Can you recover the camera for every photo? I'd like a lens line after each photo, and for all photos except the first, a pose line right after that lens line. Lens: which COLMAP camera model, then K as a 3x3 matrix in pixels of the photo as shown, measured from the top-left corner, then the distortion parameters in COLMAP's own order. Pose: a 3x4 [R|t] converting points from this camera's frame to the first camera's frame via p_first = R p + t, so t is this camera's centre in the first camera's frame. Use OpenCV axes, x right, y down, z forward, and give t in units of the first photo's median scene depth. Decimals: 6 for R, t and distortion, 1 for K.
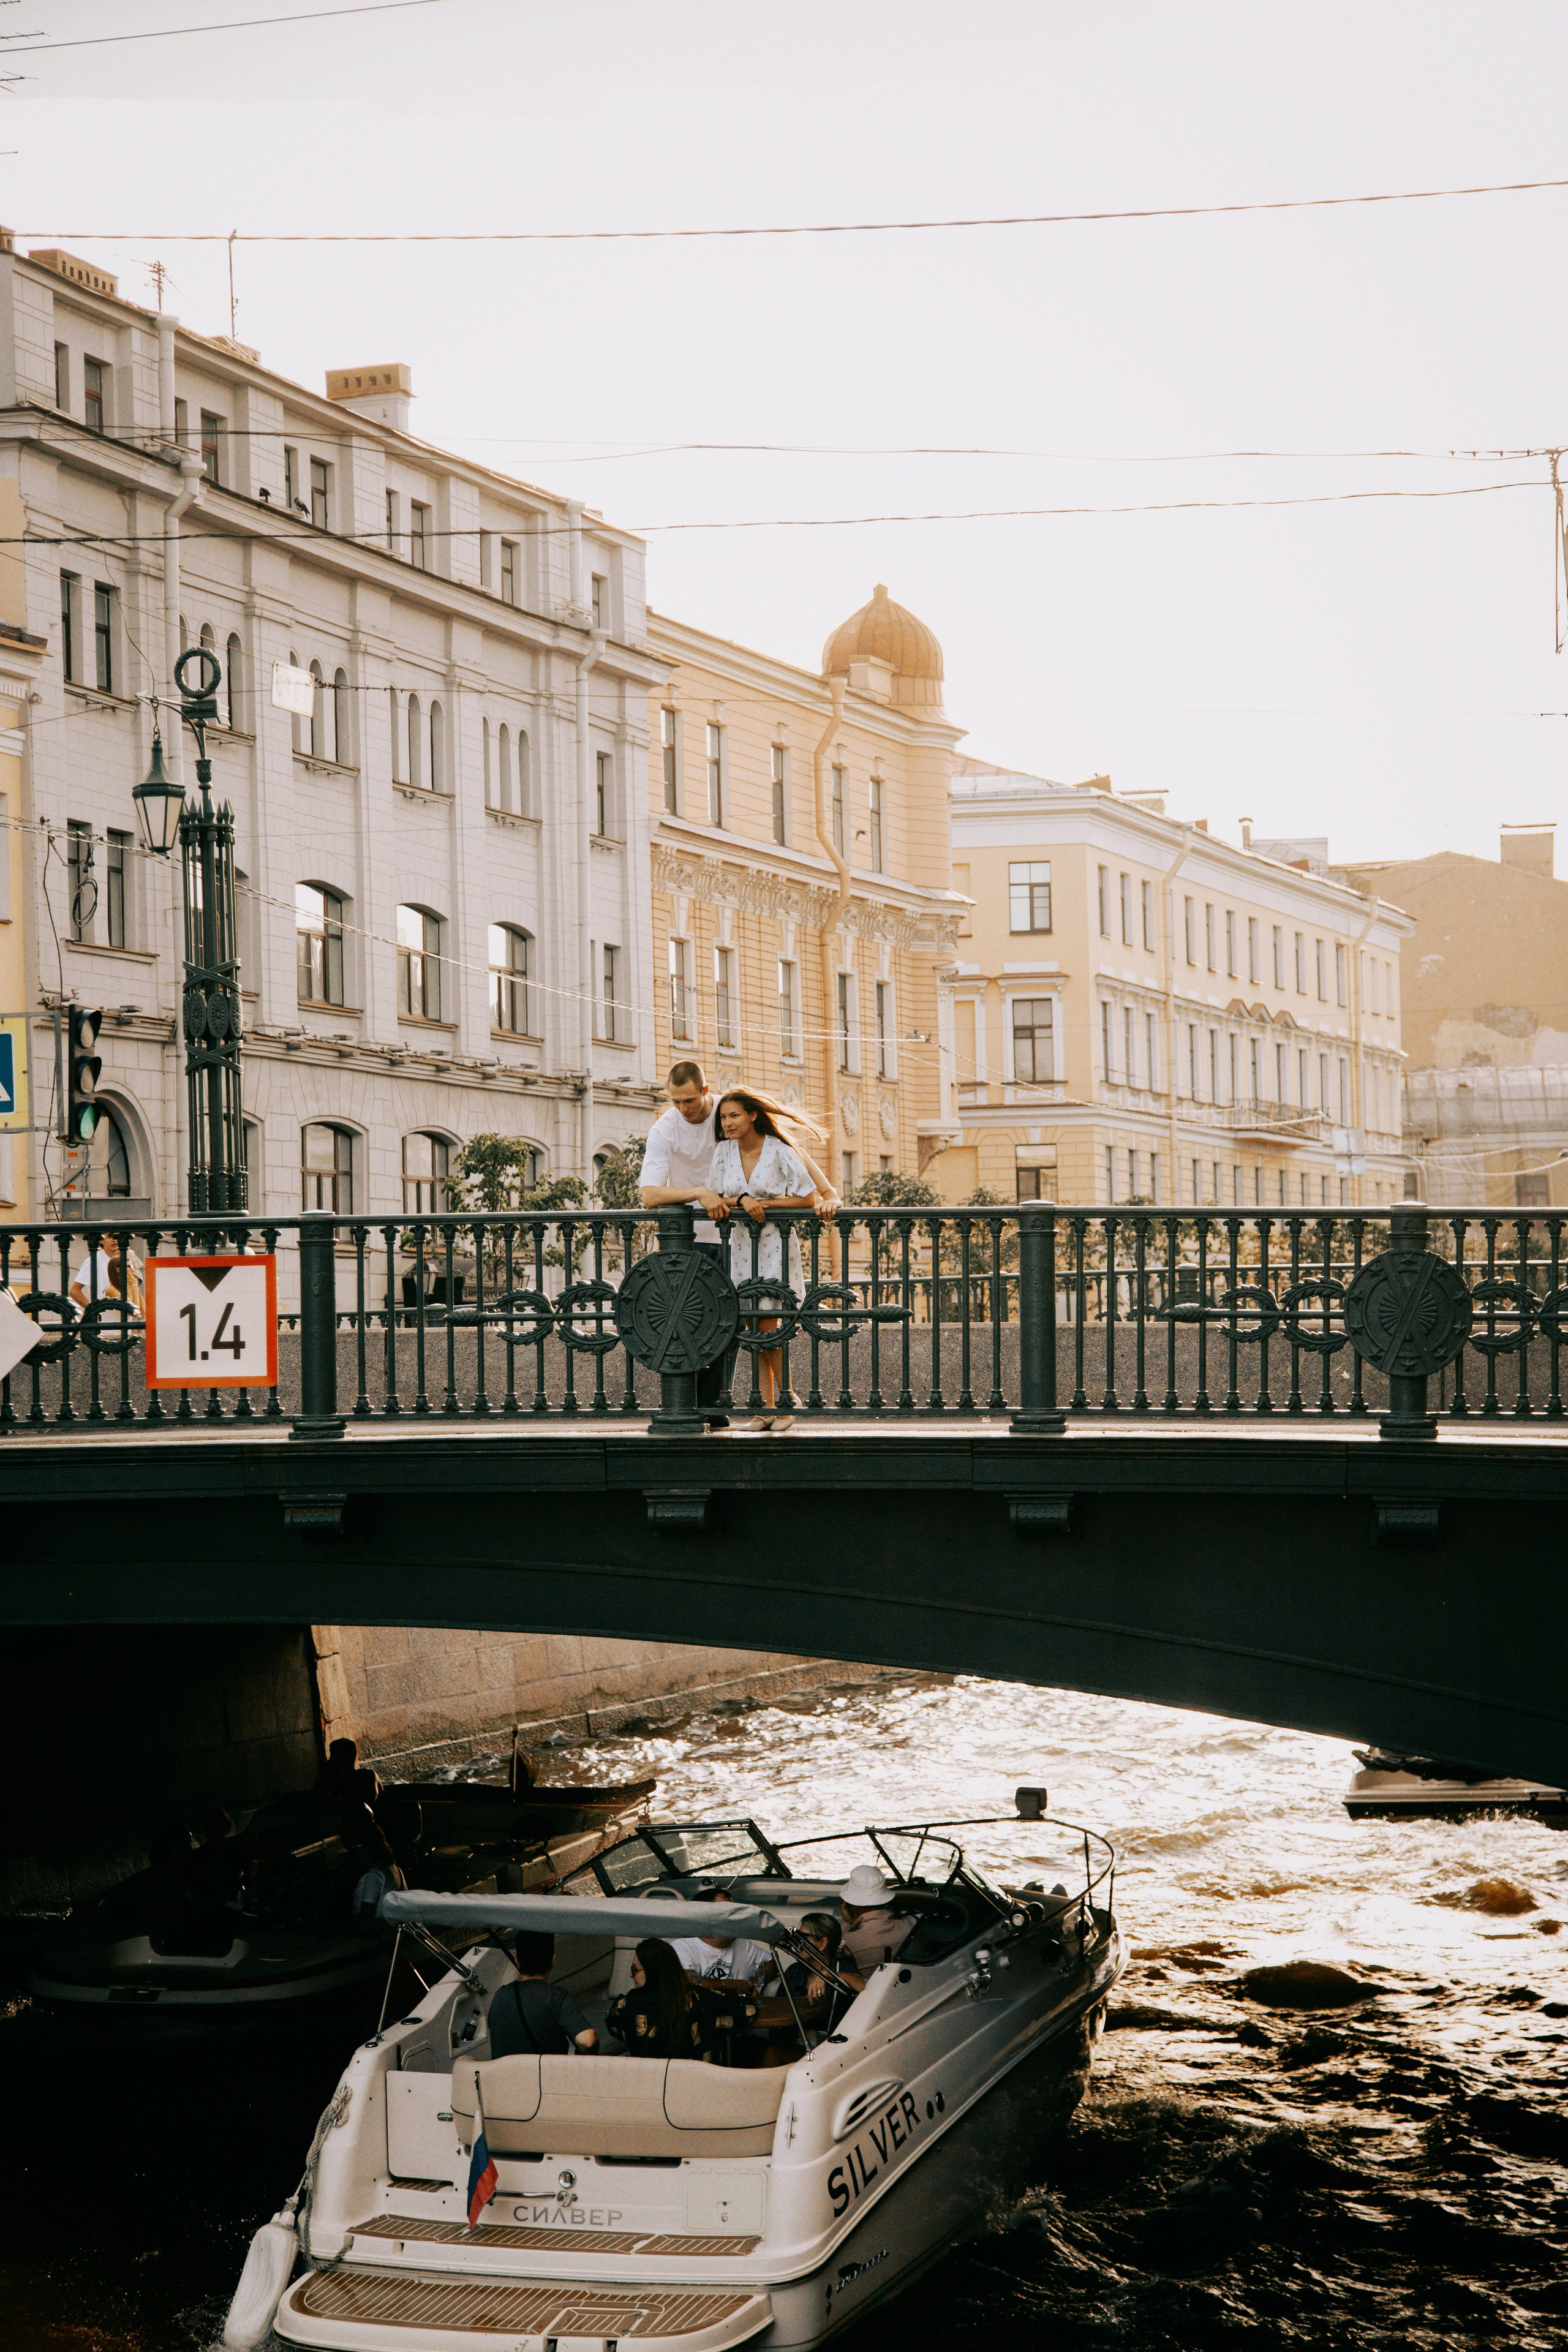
lens RADIAL K [[4739.0, 0, 784.0], [0, 4739.0, 1176.0], [0, 0, 1]] dist [0.182116, 0.015681]
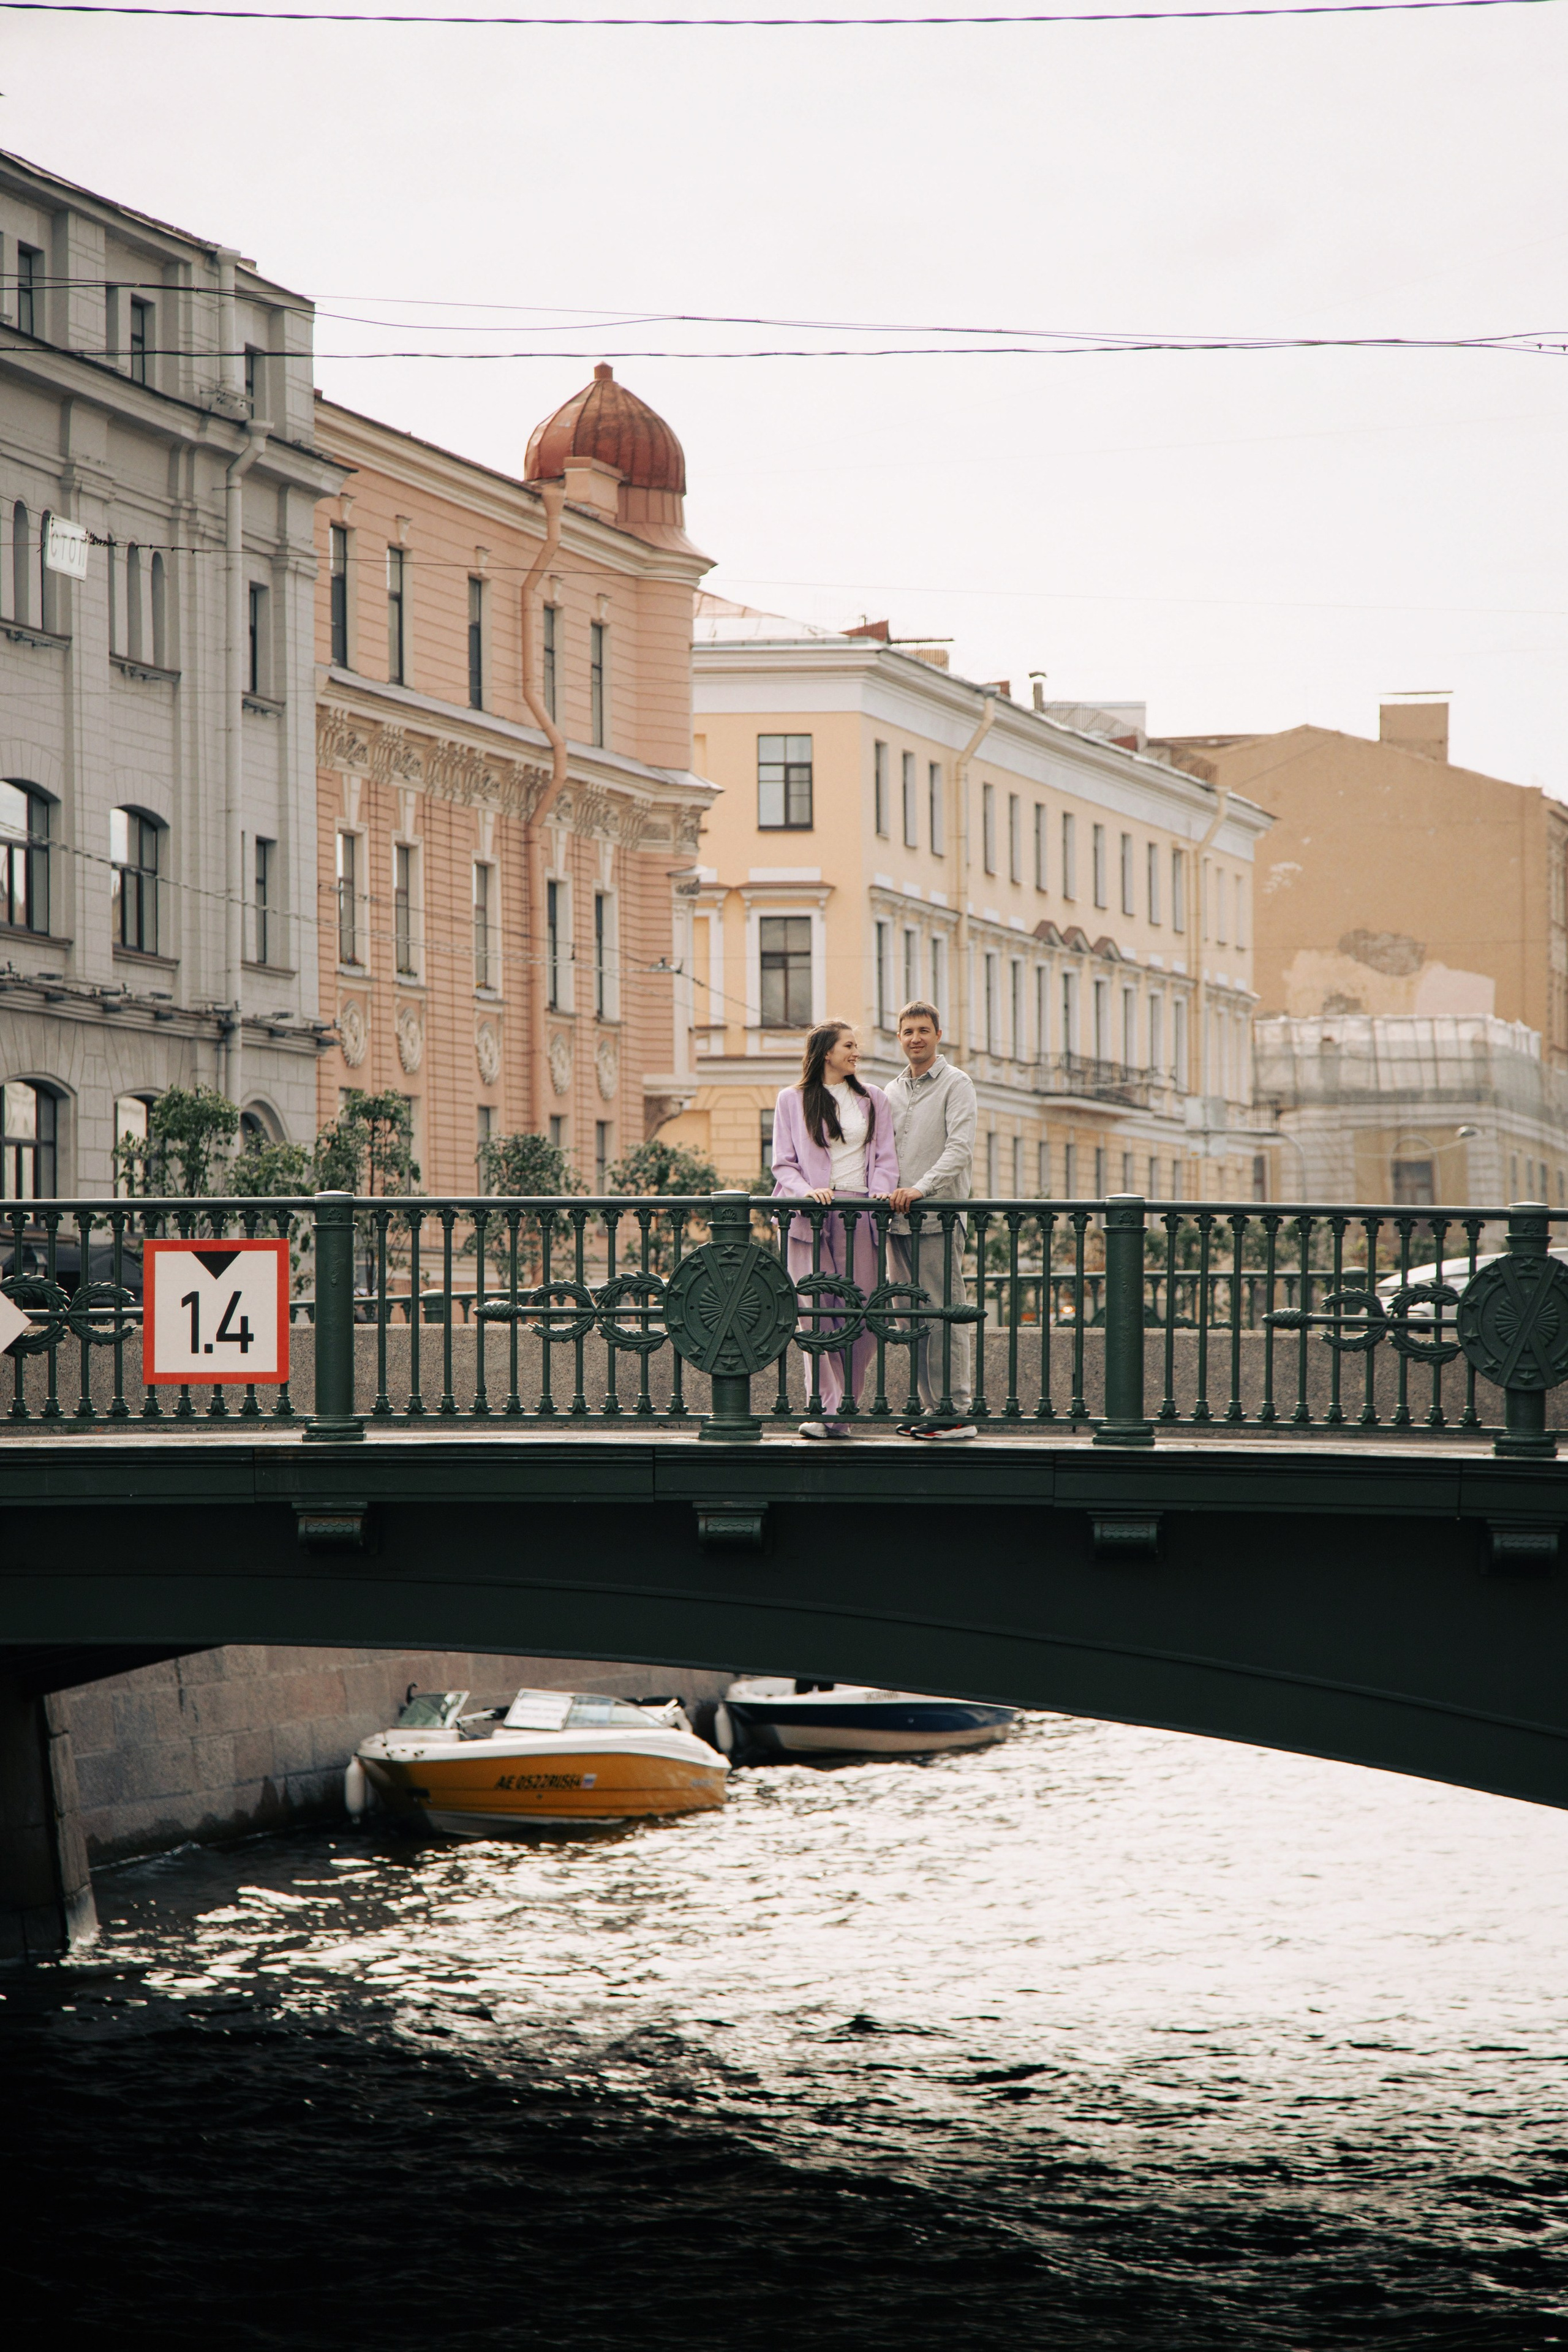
lens RADIAL K [[7183.4, 0, 784.0], [0, 7183.4, 1176.0], [0, 0, 1]] dist [0.580215, -1.092590]
pose [[0.995771, 0.018063, 0.090079, -0.055105], [-0.018560, 0.999817, 0.004690, -0.001494], [-0.089978, -0.006342, 0.995924, -0.154180]]
